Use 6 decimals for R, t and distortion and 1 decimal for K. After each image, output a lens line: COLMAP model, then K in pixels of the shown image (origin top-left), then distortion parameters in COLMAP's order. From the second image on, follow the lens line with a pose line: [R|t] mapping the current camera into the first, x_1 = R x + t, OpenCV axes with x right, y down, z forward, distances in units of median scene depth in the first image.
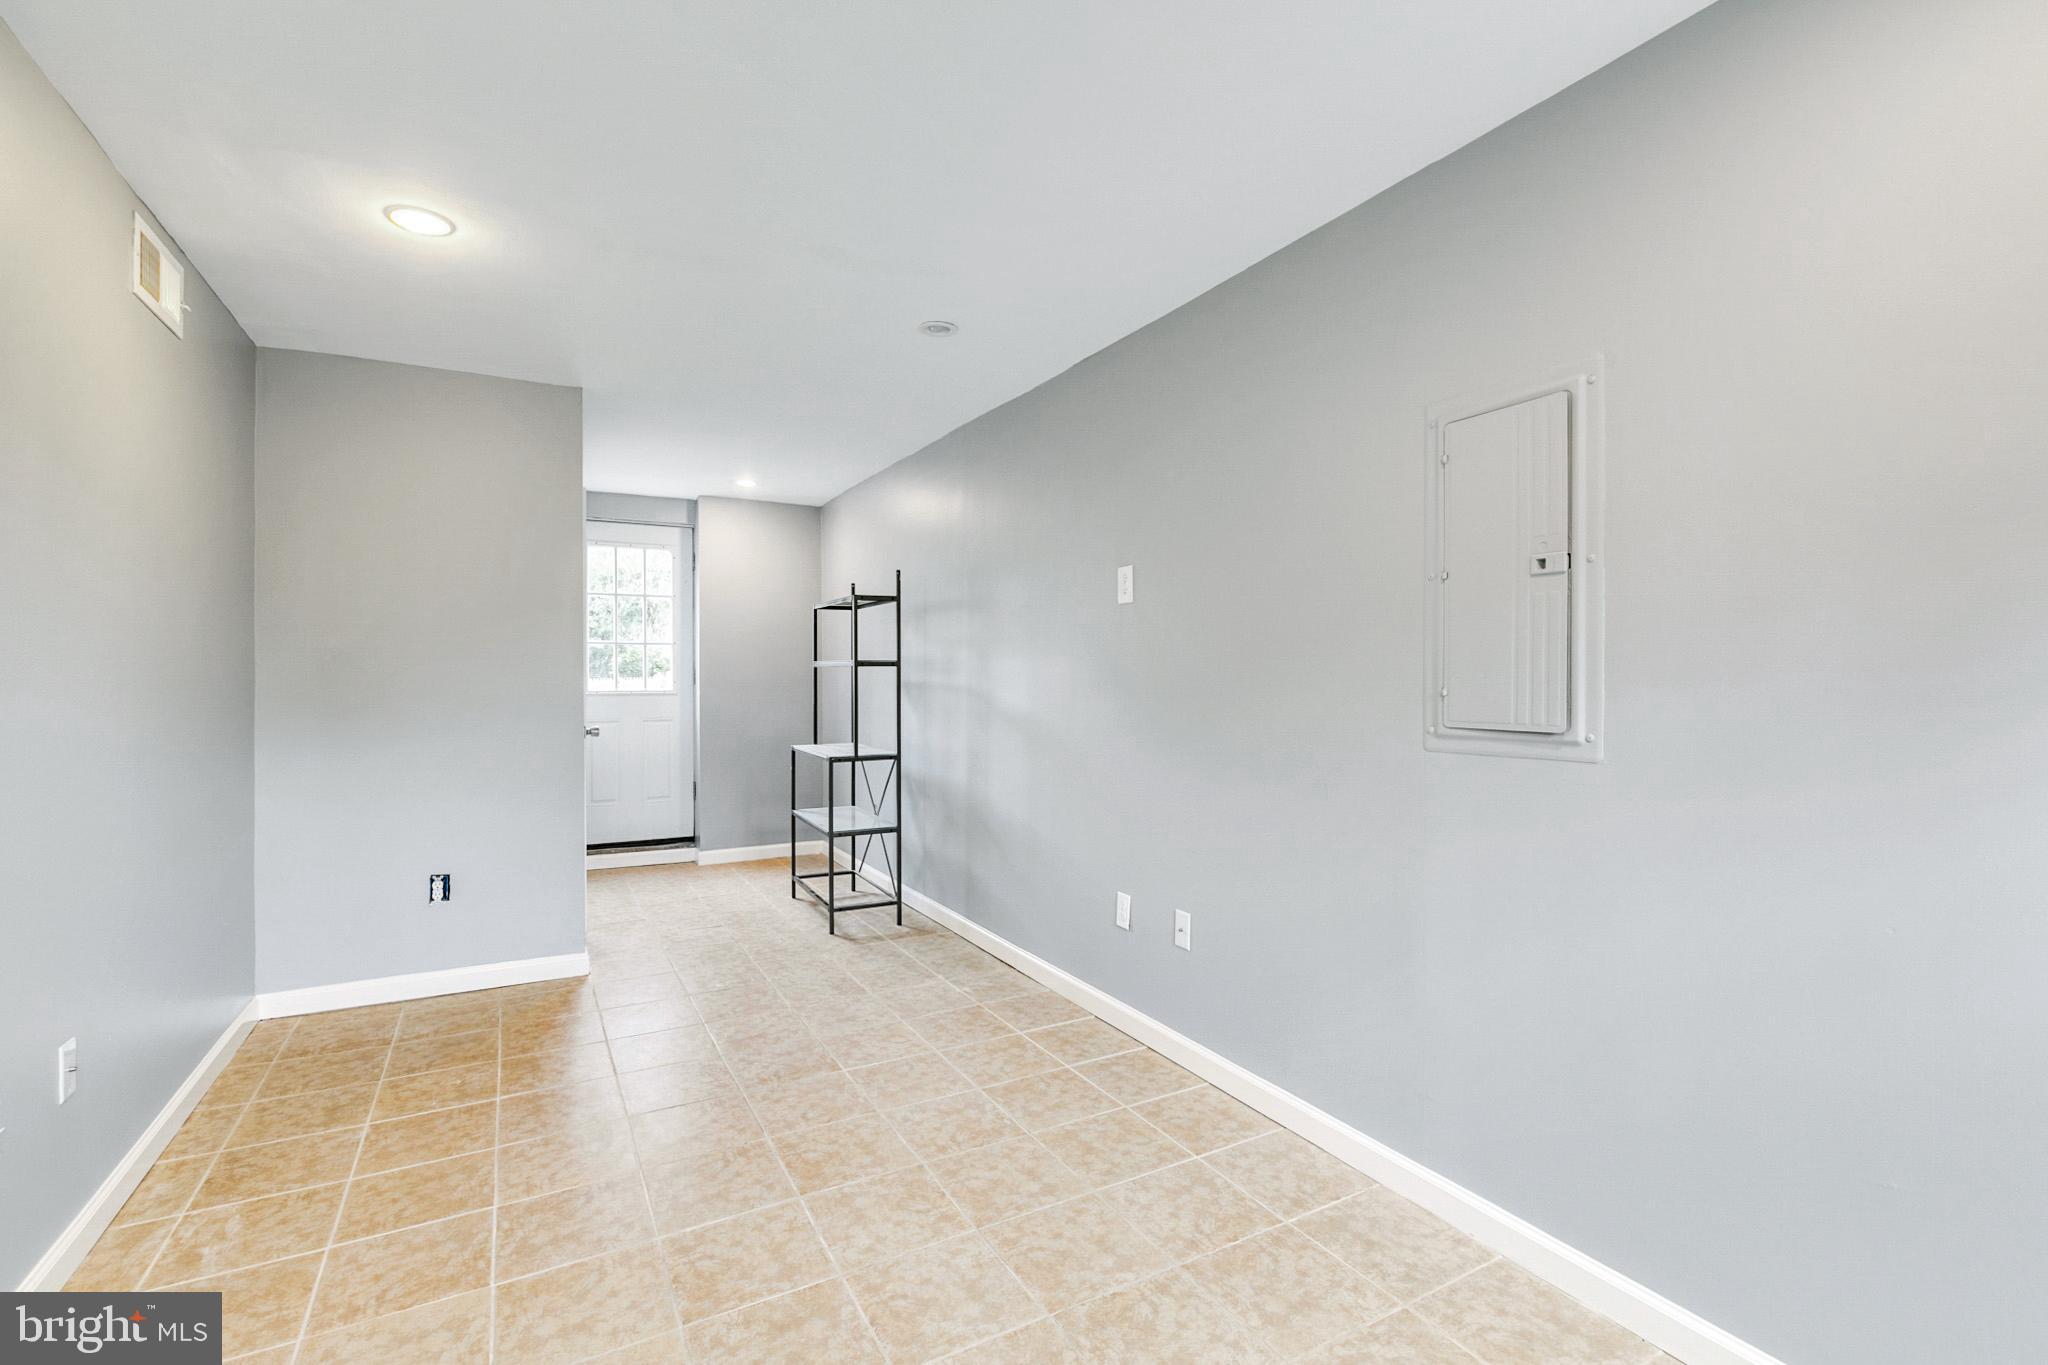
lens RADIAL K [[927.6, 0, 1017.5], [0, 927.6, 687.0], [0, 0, 1]] dist [0.001539, -0.001031]
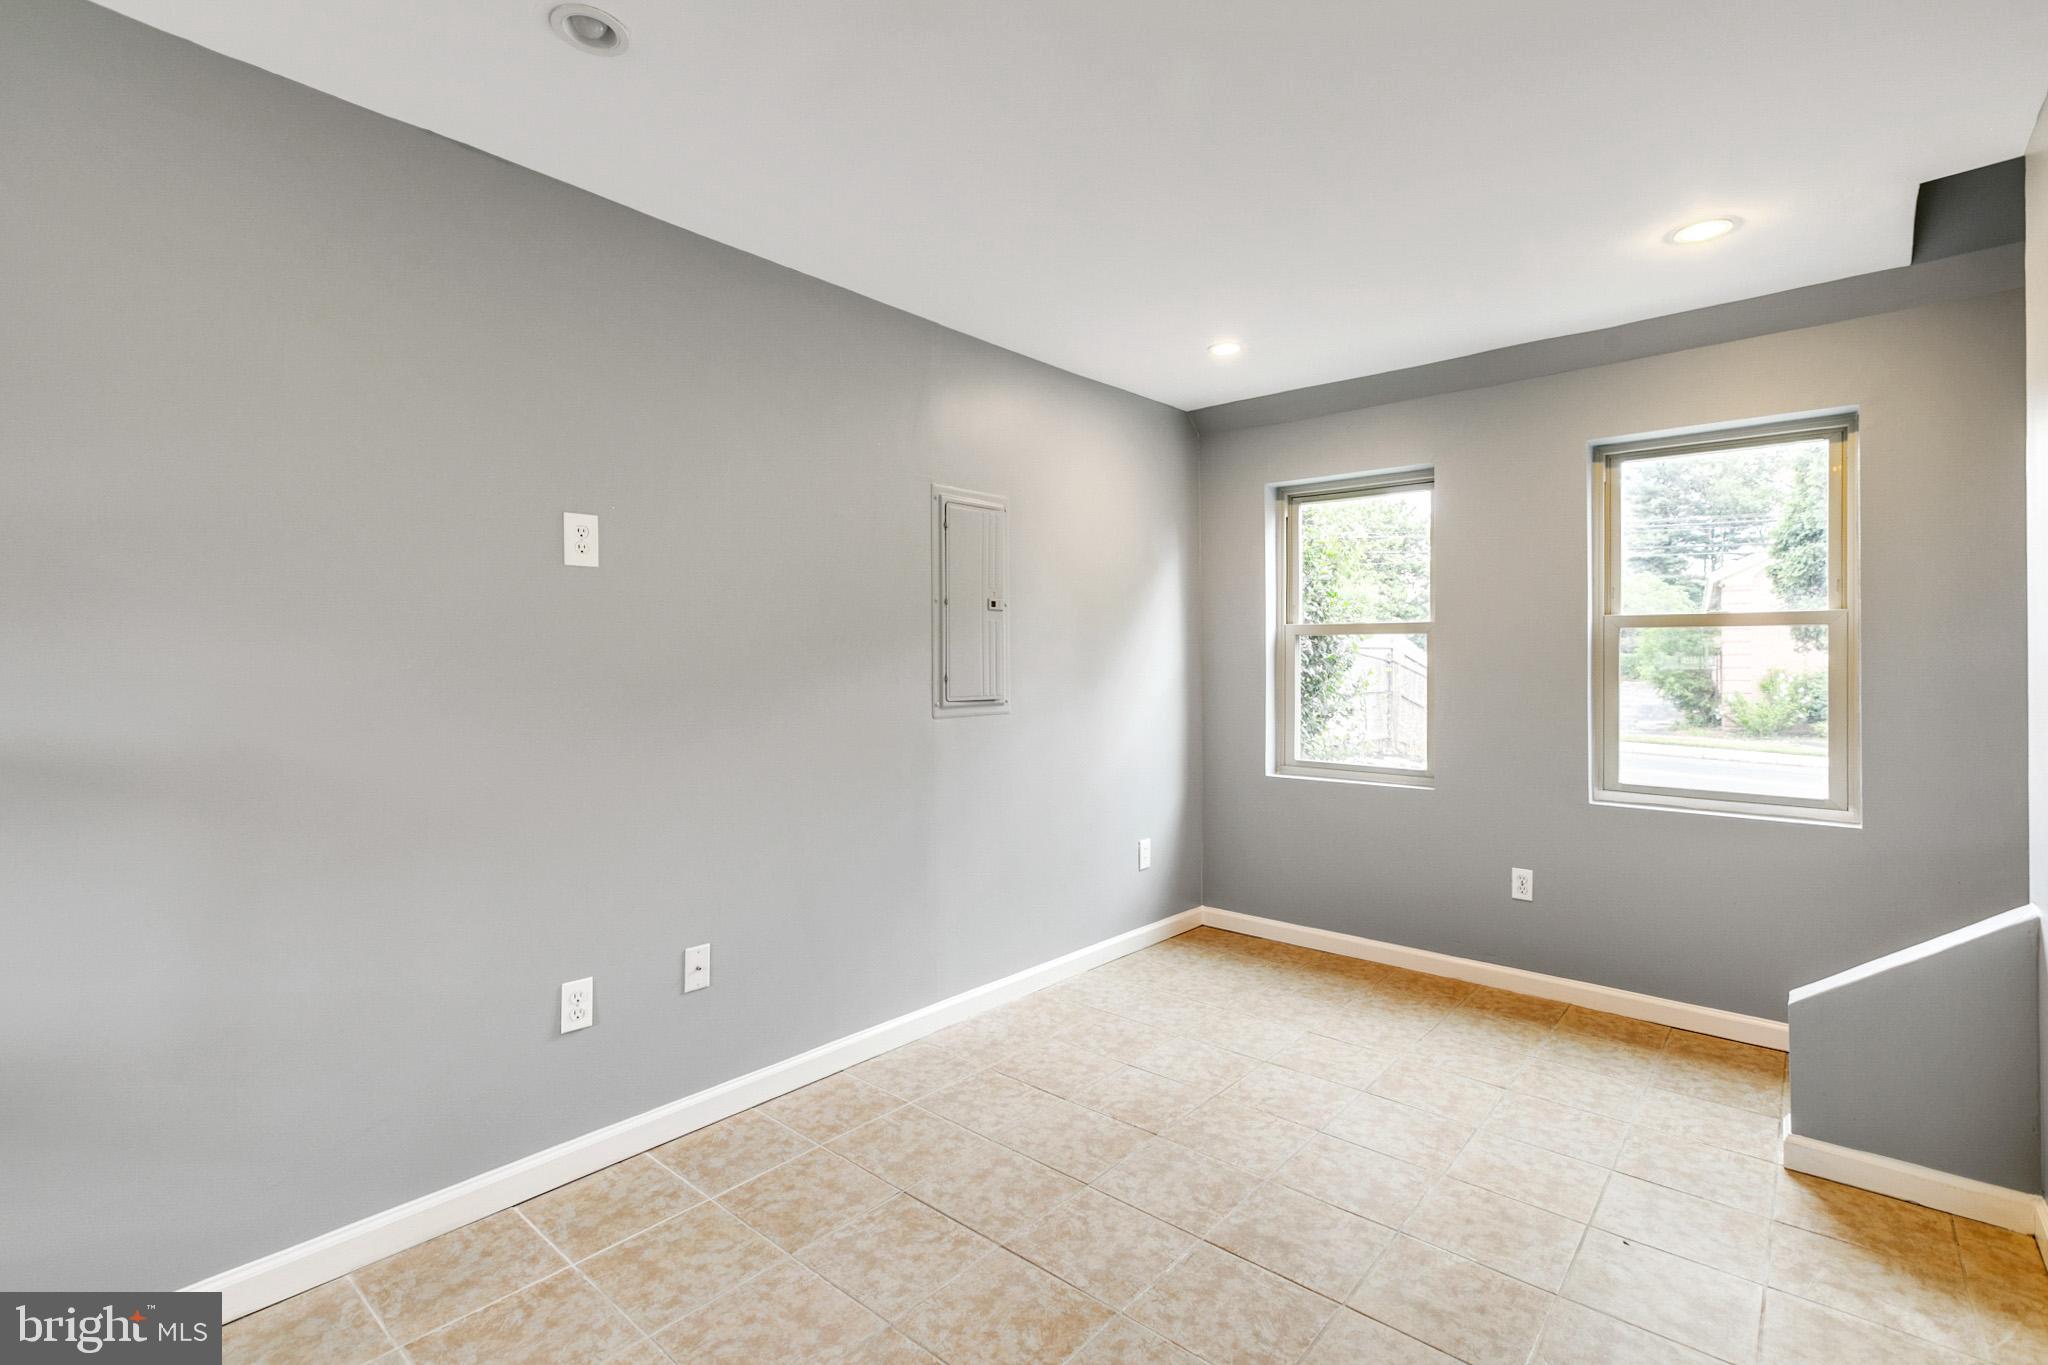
lens RADIAL K [[927.6, 0, 1038.3], [0, 927.6, 661.6], [0, 0, 1]] dist [0.001539, -0.001031]
pose [[-0.362073, -0.001150, 0.932149, -0.725363], [0.008398, 0.999955, 0.004496, -0.019379], [-0.932112, 0.009457, -0.362047, 1.016824]]
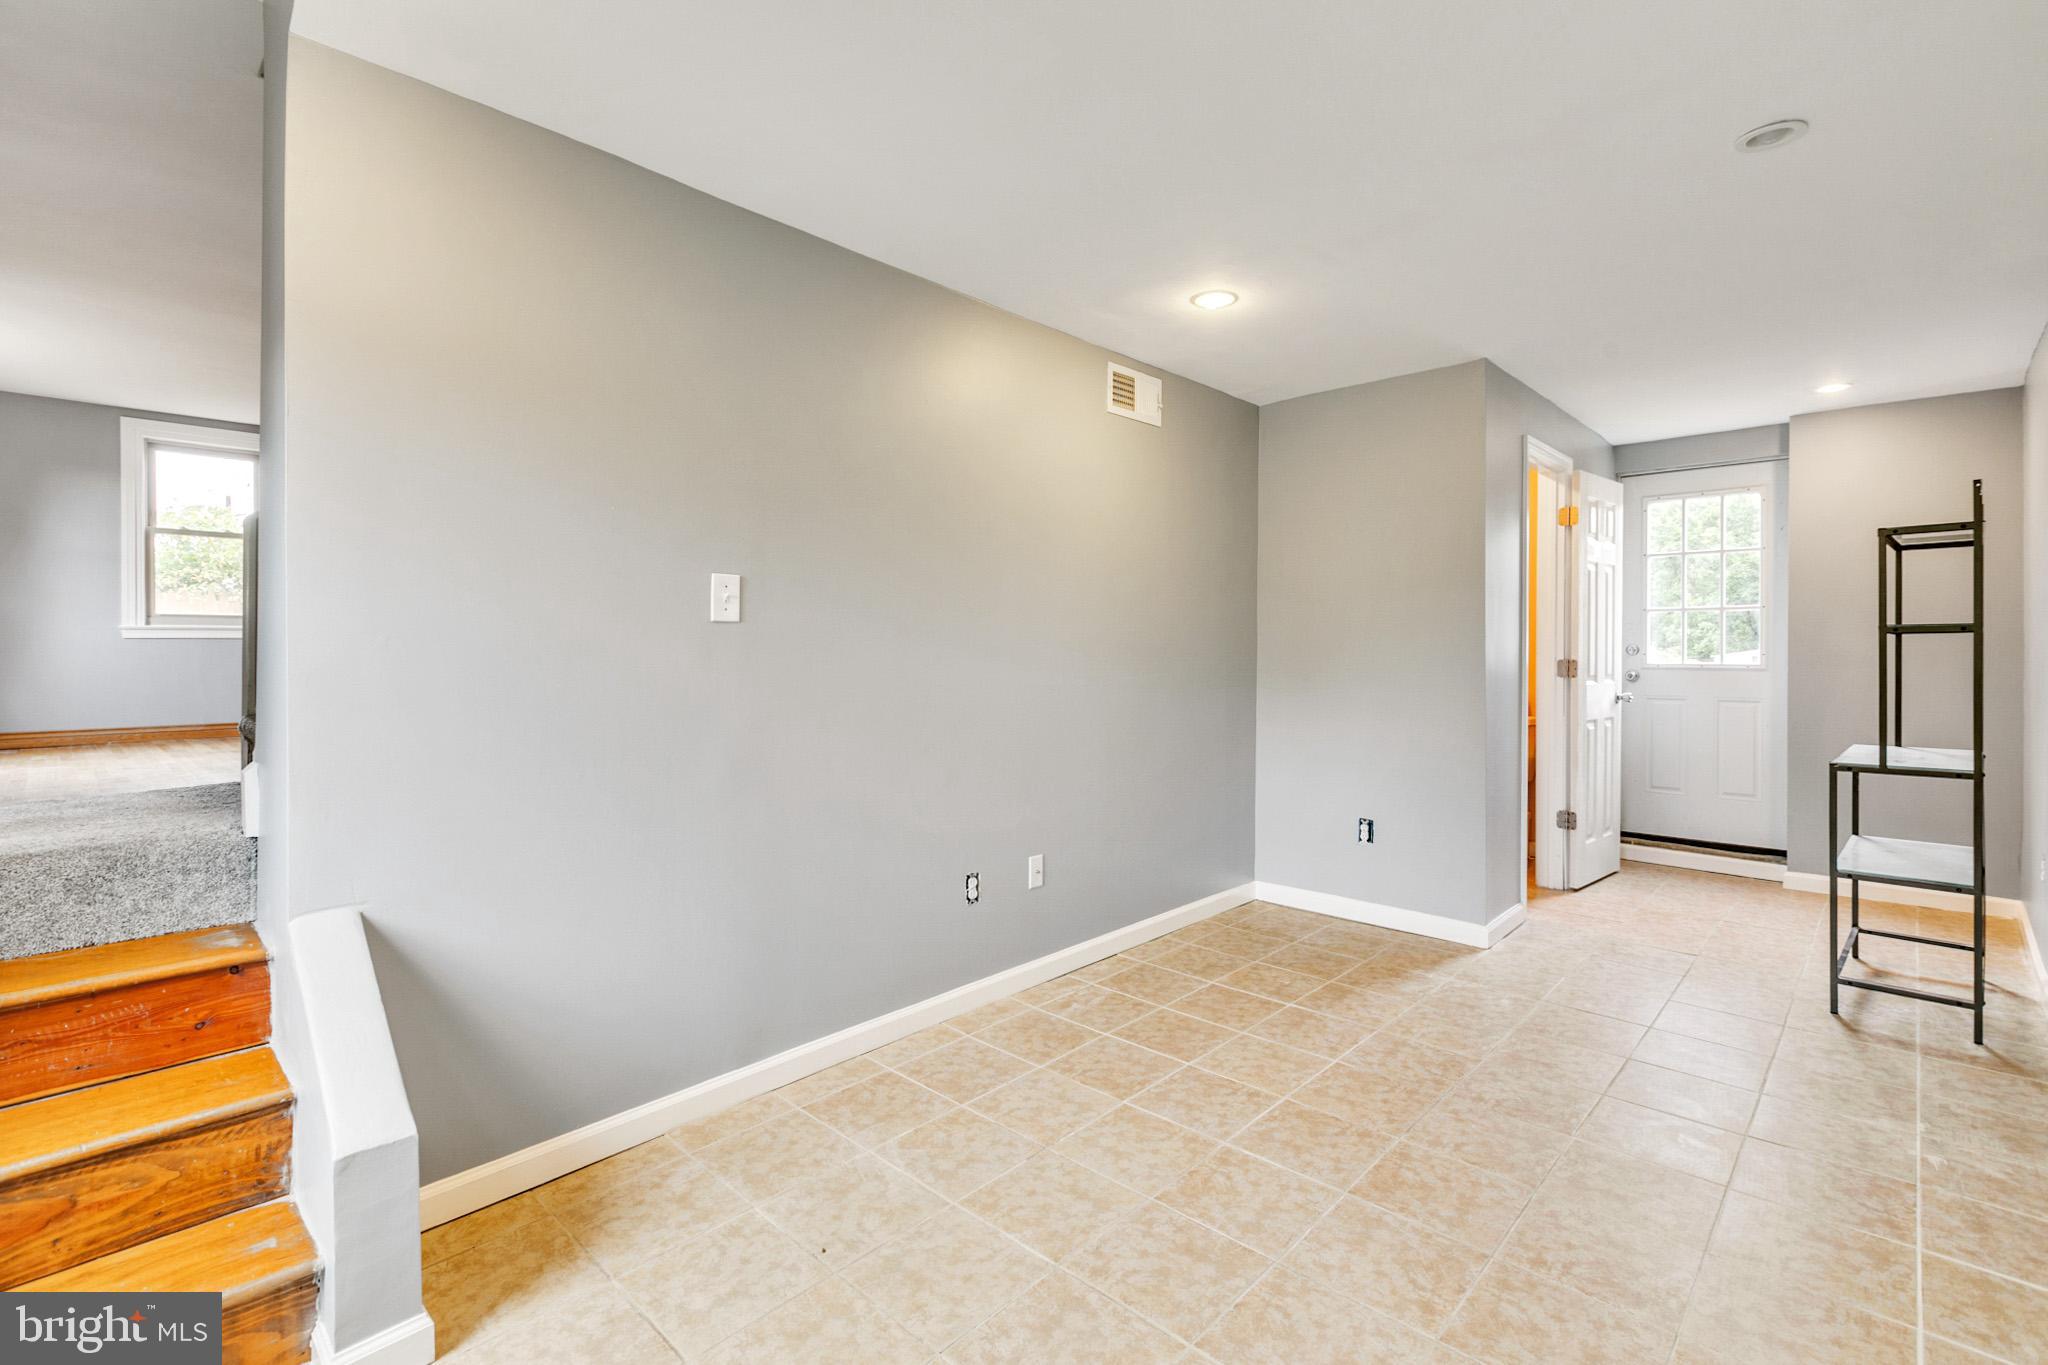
lens RADIAL K [[927.6, 0, 1017.6], [0, 927.6, 668.4], [0, 0, 1]] dist [0.001539, -0.001031]
pose [[0.294350, 0.022969, -0.955422, 0.428302], [-0.010393, 0.999729, 0.020832, -0.007274], [0.955641, 0.003798, 0.294509, 0.293163]]
